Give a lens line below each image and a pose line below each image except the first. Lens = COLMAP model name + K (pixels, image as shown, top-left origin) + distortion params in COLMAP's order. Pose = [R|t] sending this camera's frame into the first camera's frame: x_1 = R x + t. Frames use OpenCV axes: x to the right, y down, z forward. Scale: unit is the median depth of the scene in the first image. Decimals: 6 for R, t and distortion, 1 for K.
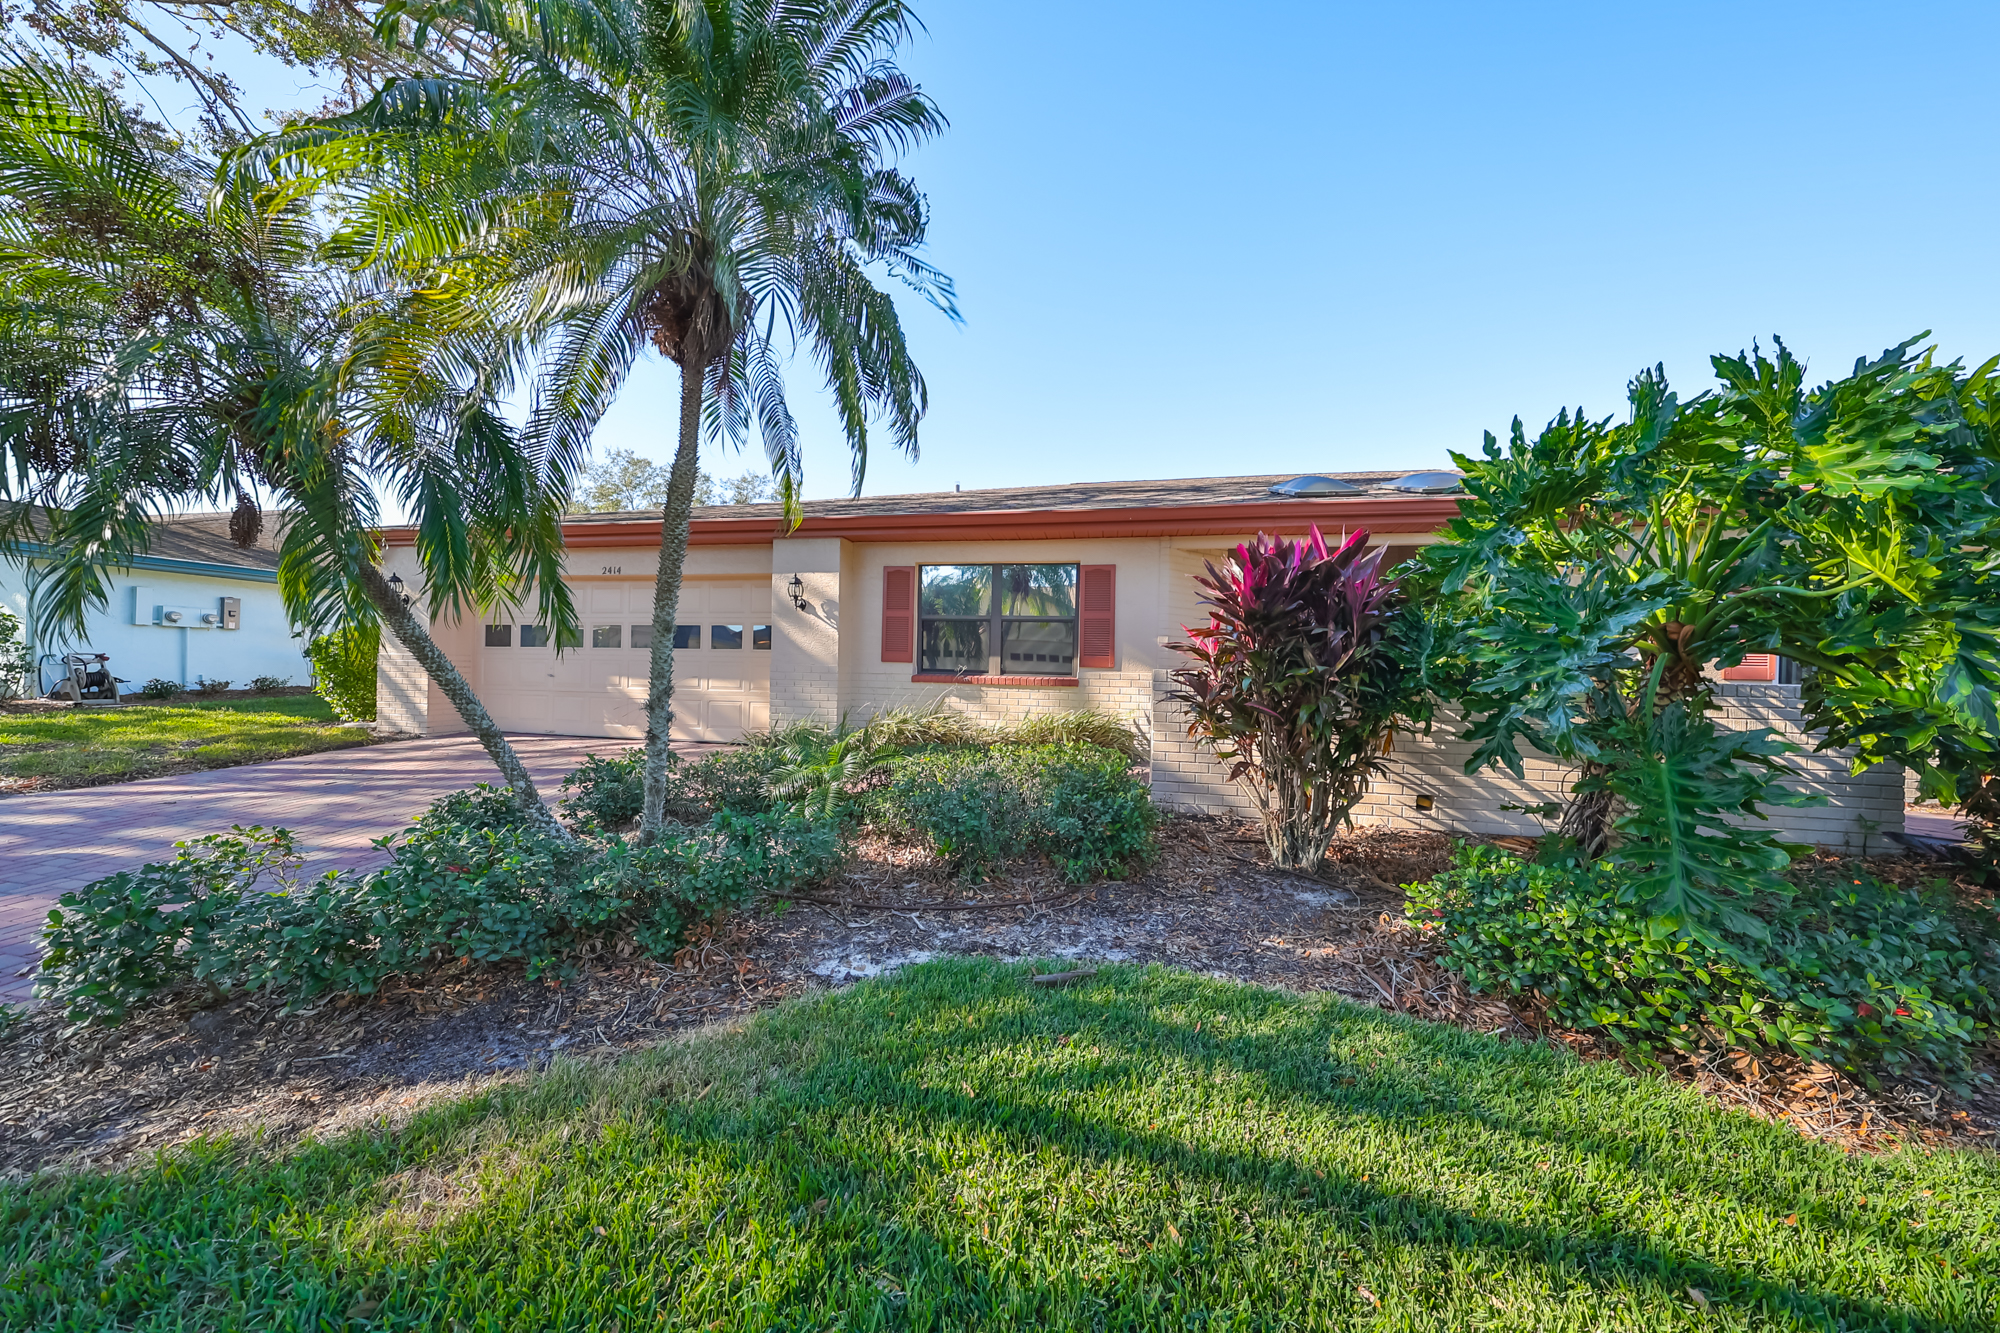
lens RADIAL K [[612.7, 0, 1003.7], [0, 612.7, 666.0], [0, 0, 1]] dist [-0.000015, -0.000069]
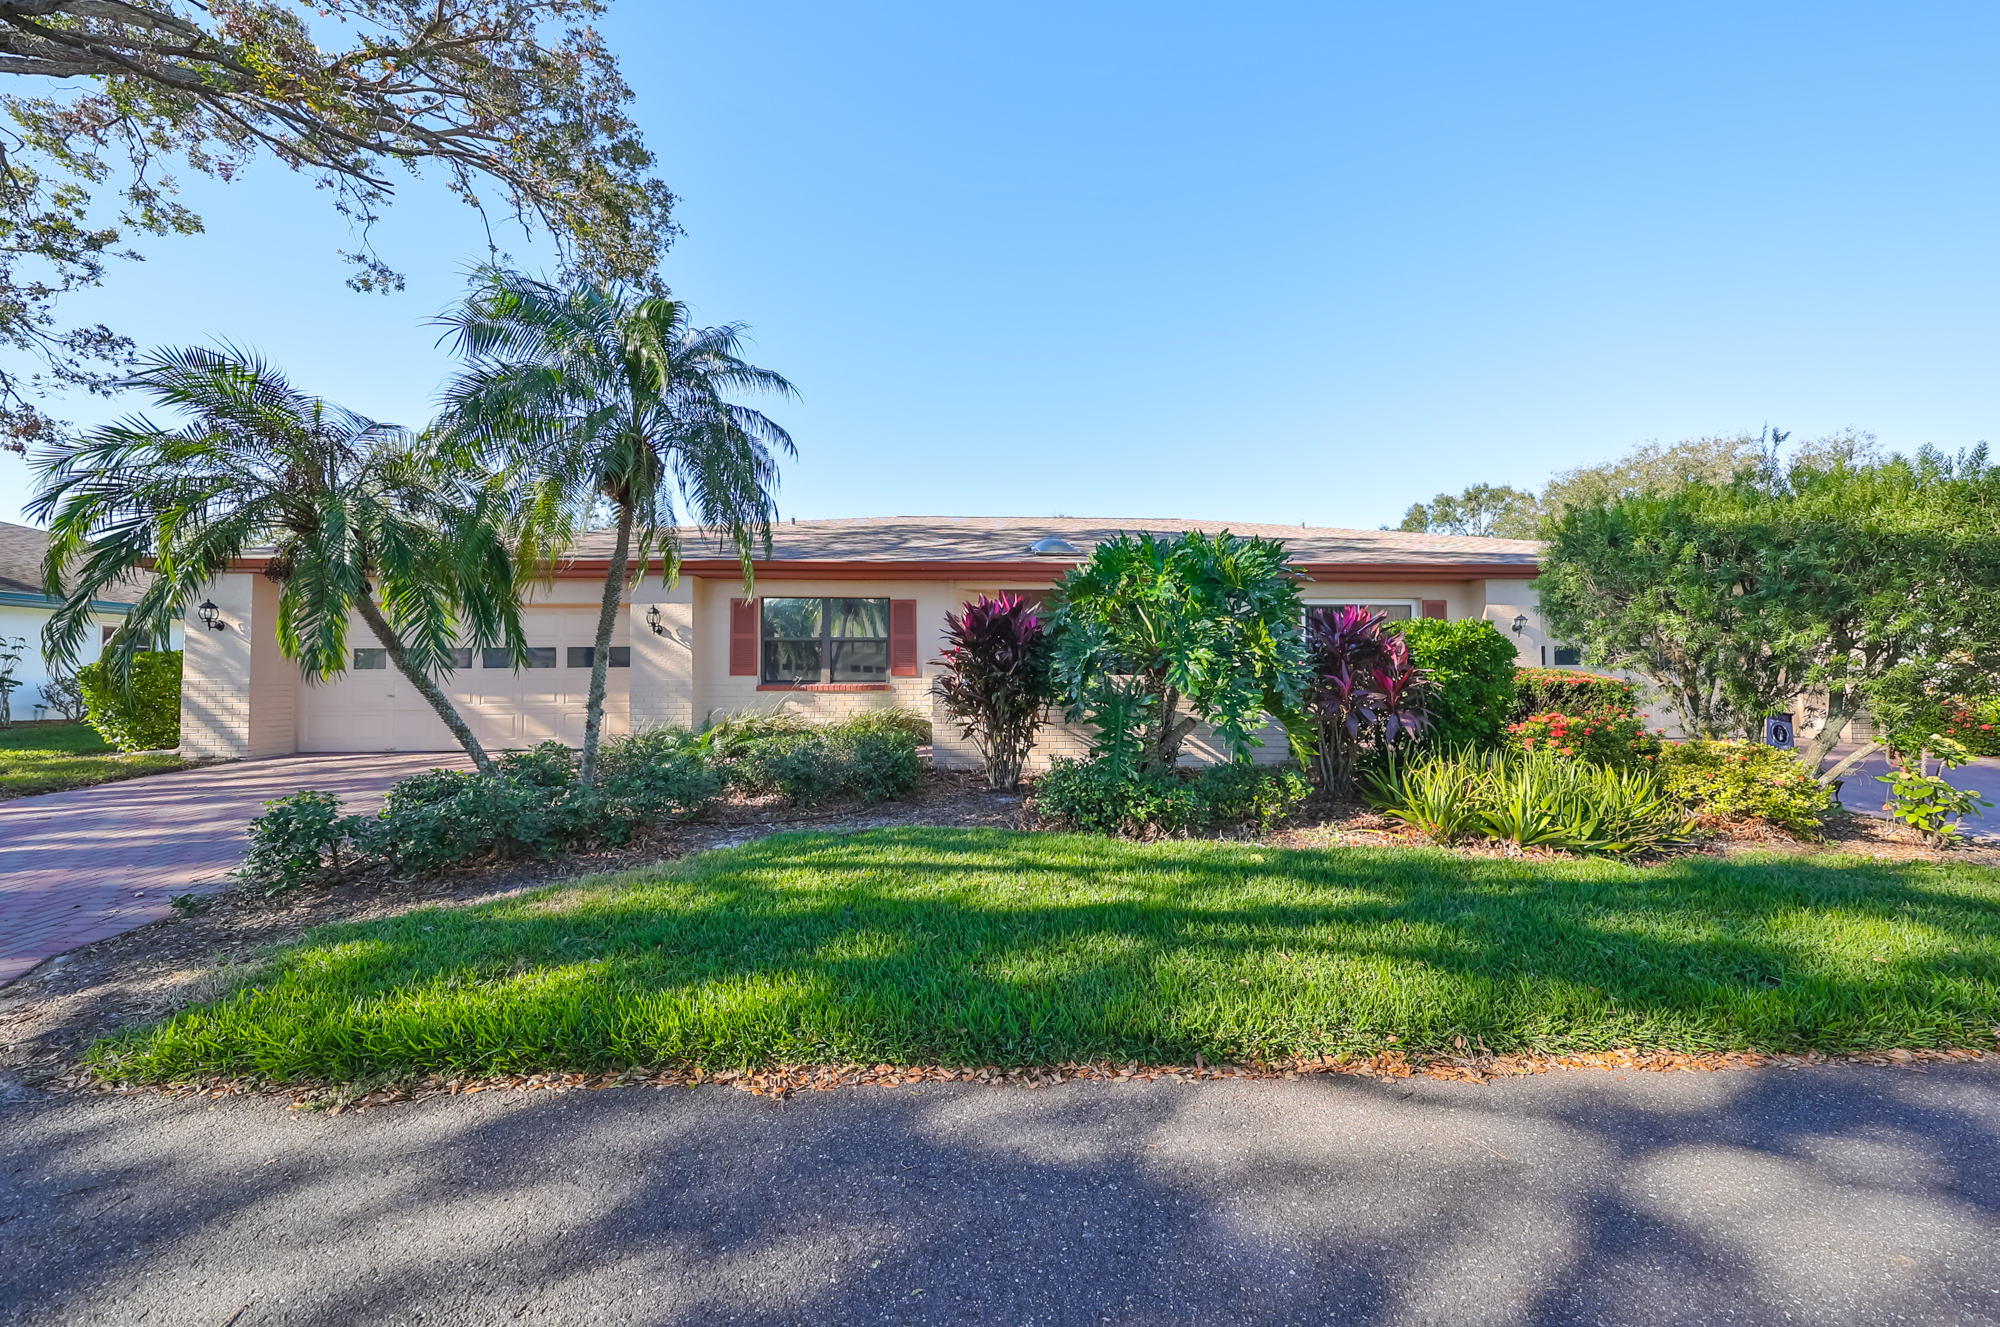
lens RADIAL K [[612.7, 0, 1003.7], [0, 612.7, 663.0], [0, 0, 1]] dist [-0.000015, -0.000069]
pose [[0.968294, -0.019272, 0.249067, 0.030577], [0.024688, 0.999521, -0.018640, 0.005096], [-0.248589, 0.024199, 0.968307, -0.360489]]
